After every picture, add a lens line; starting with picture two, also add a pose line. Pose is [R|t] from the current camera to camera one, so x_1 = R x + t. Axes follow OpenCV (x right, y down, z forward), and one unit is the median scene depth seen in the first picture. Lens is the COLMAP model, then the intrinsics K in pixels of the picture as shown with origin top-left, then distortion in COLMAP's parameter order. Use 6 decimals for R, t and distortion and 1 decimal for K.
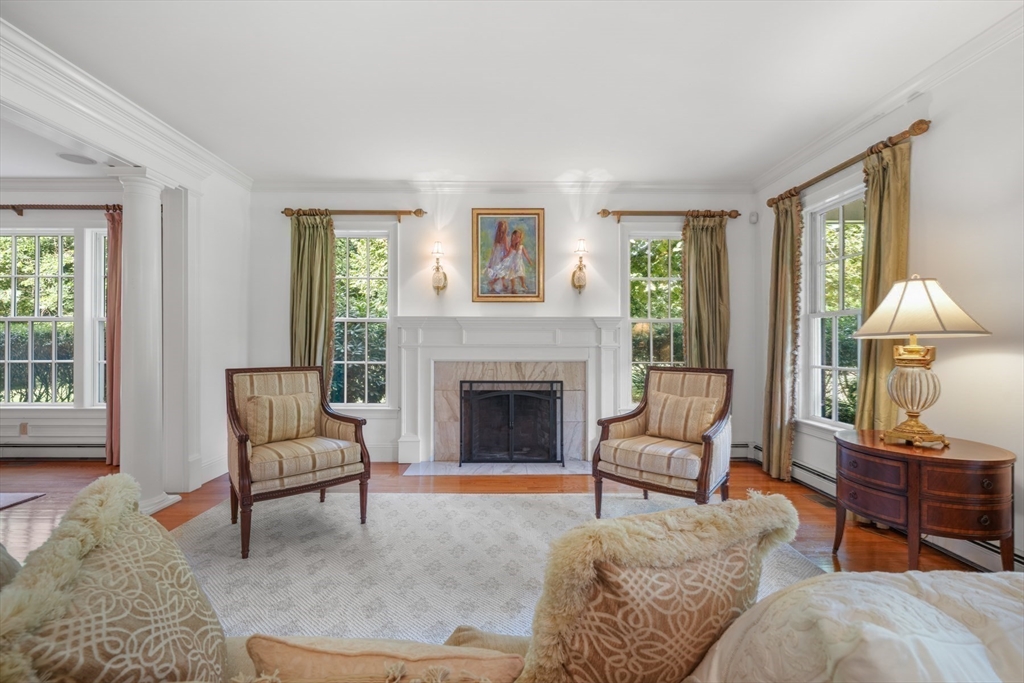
lens RADIAL K [[431.8, 0, 512.0], [0, 431.8, 341.5], [0, 0, 1]] dist [-0.000111, -0.000025]
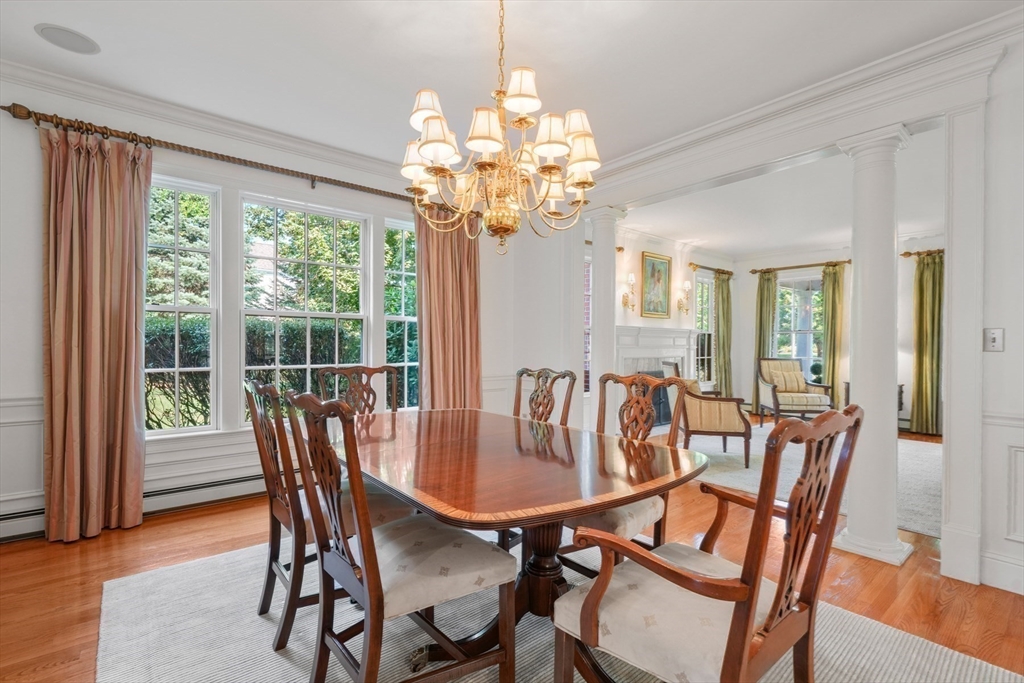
lens RADIAL K [[476.2, 0, 514.4], [0, 476.2, 349.1], [0, 0, 1]] dist [0.001440, 0.000137]
pose [[0.765380, -0.003360, 0.643569, -1.432682], [0.001779, 0.999994, 0.003105, 0.012054], [-0.643576, -0.001231, 0.765381, 0.058738]]
